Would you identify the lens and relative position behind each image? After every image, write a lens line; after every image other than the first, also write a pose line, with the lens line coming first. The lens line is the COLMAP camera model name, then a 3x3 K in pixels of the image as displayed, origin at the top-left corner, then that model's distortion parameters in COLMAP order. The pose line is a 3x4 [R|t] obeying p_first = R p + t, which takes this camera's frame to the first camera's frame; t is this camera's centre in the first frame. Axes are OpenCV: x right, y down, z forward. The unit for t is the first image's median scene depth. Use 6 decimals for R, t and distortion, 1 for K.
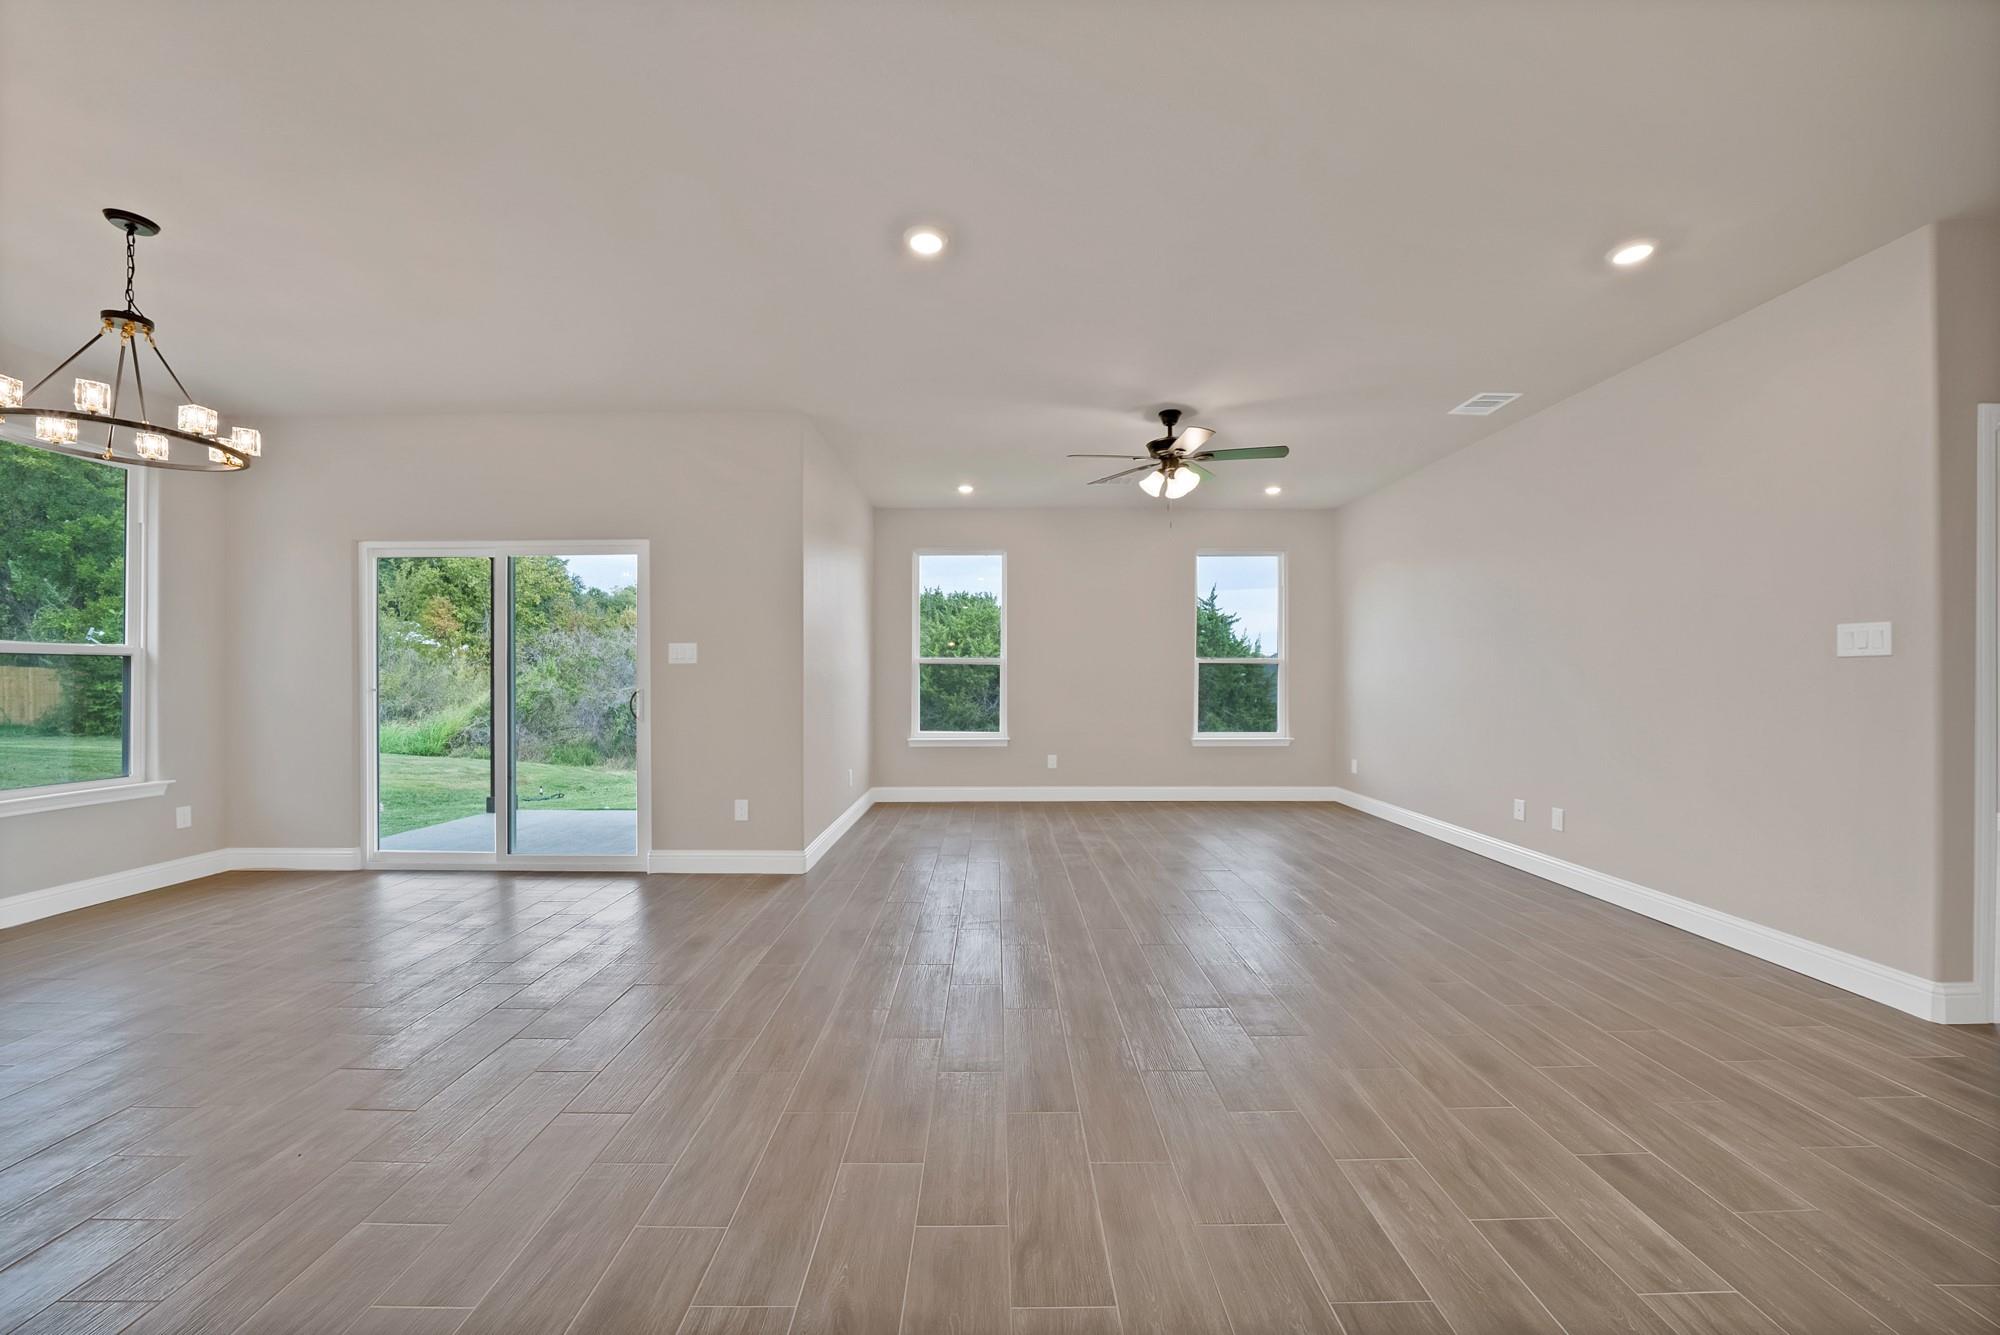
lens RADIAL K [[727.2, 0, 1002.5], [0, 727.2, 672.4], [0, 0, 1]] dist [-0.016439, -0.000289]
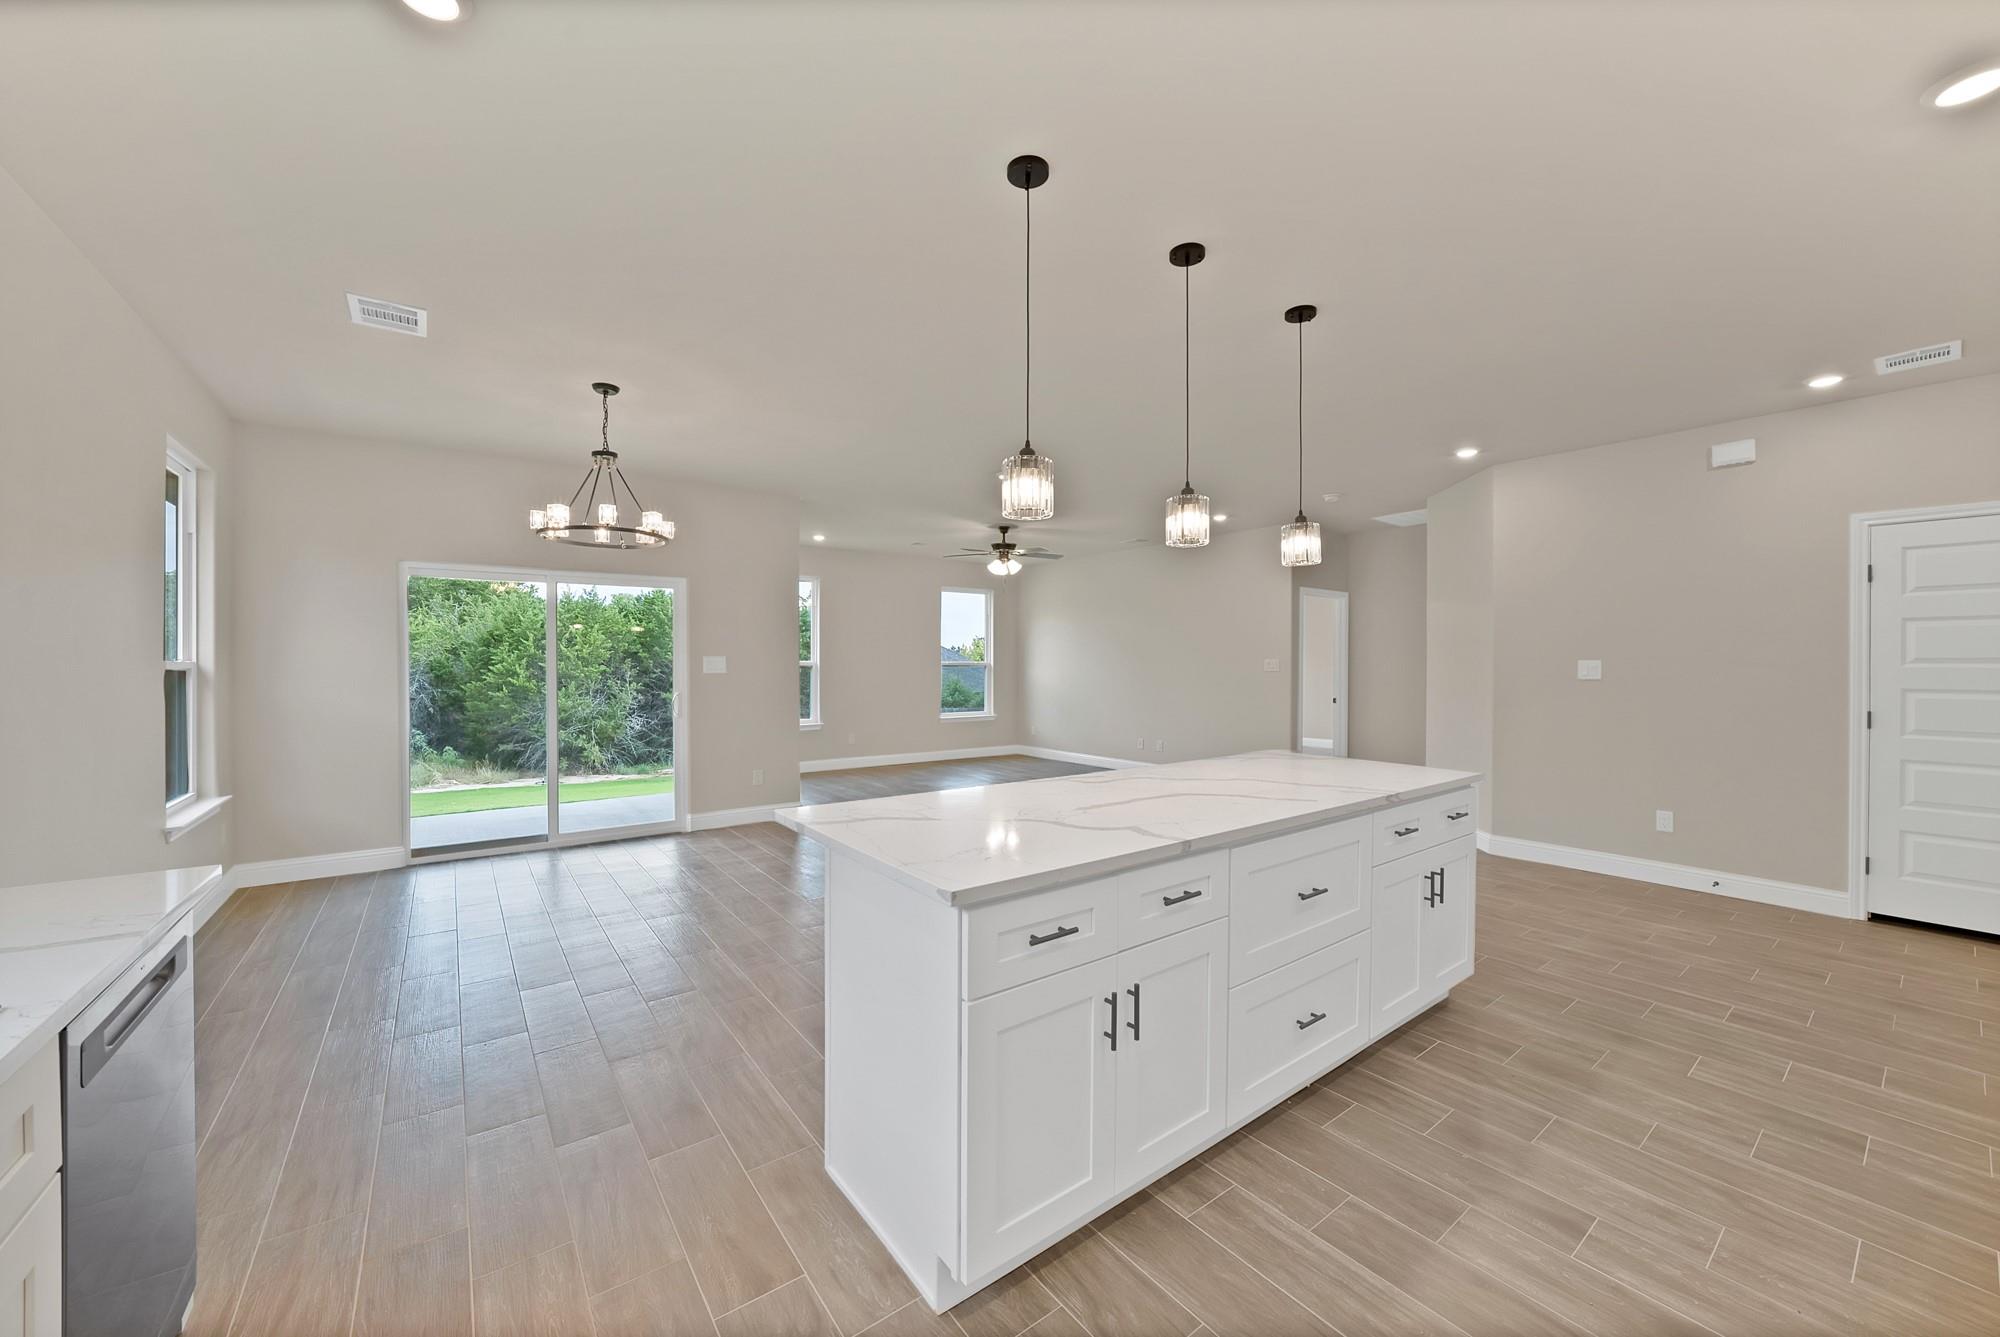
lens RADIAL K [[727.2, 0, 1004.9], [0, 727.2, 663.6], [0, 0, 1]] dist [-0.016439, -0.000289]
pose [[0.805001, 0.000688, 0.593273, -0.803915], [-0.003500, 0.999987, 0.003588, -0.035947], [-0.593264, -0.004965, 0.804993, -0.401473]]
